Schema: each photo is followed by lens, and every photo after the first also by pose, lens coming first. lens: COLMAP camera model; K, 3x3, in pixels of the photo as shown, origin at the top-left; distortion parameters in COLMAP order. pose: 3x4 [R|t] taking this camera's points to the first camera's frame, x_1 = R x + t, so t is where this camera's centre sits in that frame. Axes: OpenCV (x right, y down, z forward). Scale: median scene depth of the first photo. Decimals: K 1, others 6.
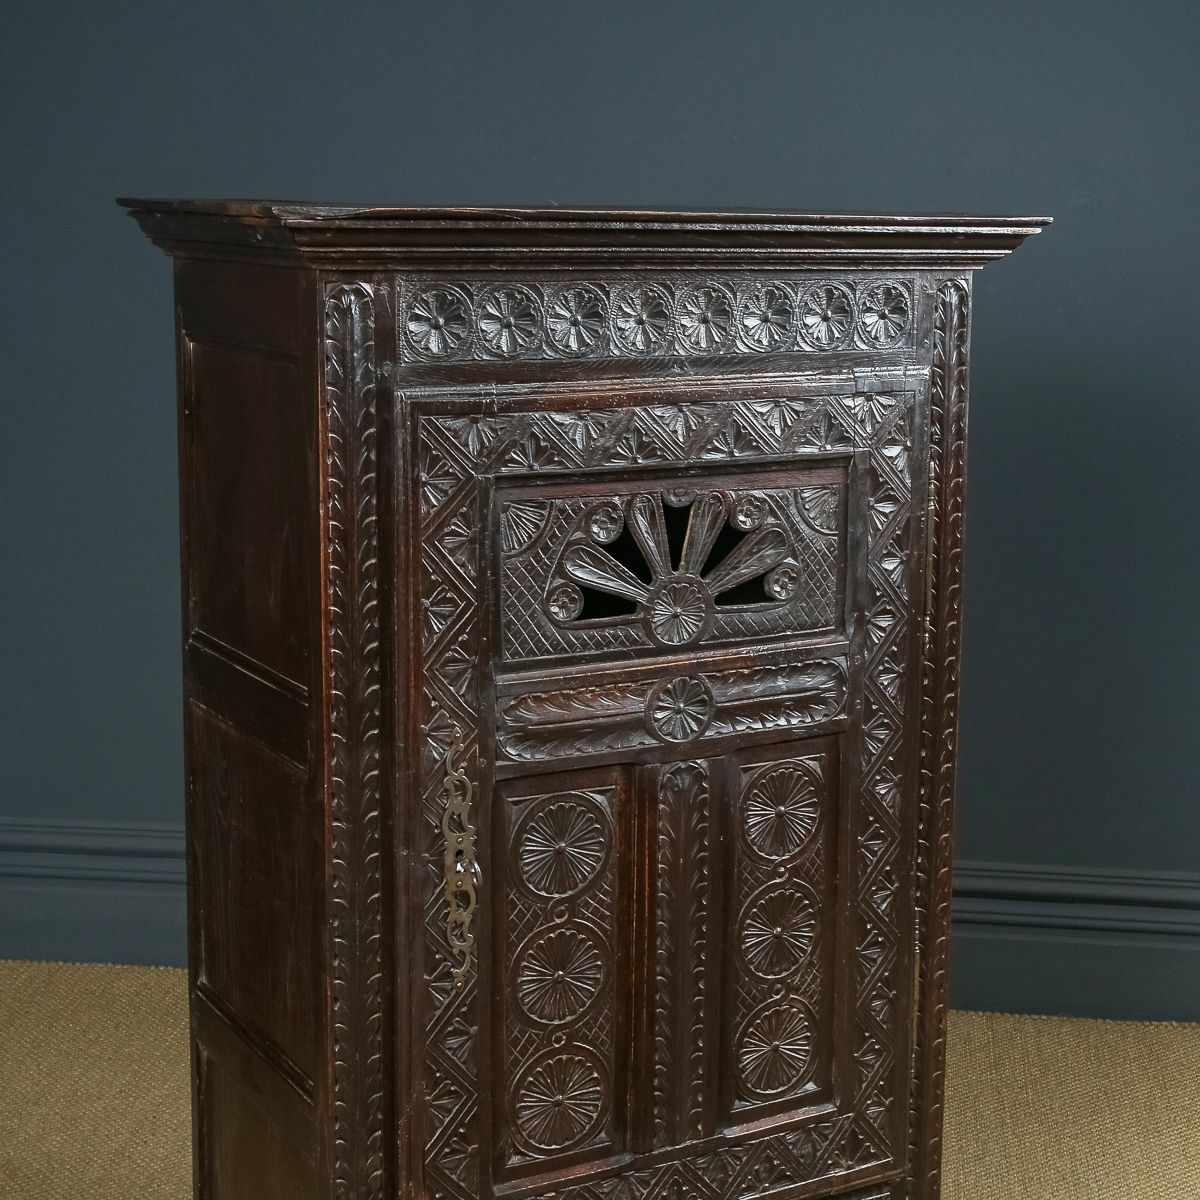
lens RADIAL K [[2064.7, 0, 702.8], [0, 2064.7, 554.6], [0, 0, 1]] dist [0.007222, 0.036362]
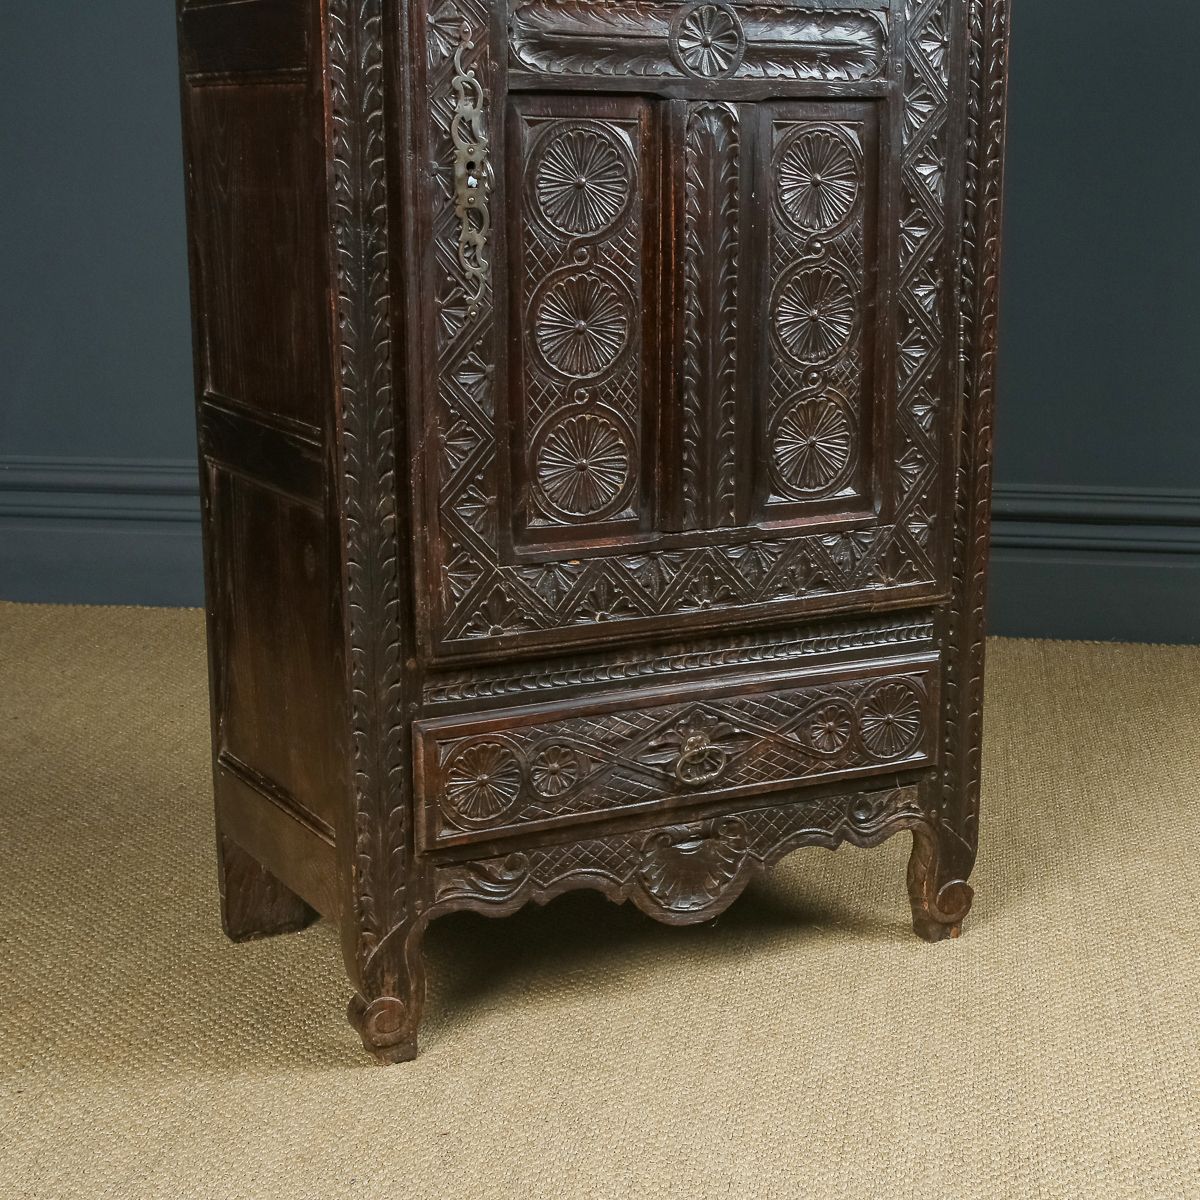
lens RADIAL K [[2074.8, 0, 761.0], [0, 2074.8, 625.9], [0, 0, 1]] dist [0.014939, 0.043671]
pose [[0.999988, -0.004892, 0.000559, 0.011429], [0.004840, 0.997508, 0.070380, 0.271030], [-0.000902, -0.070377, 0.997520, 0.044038]]
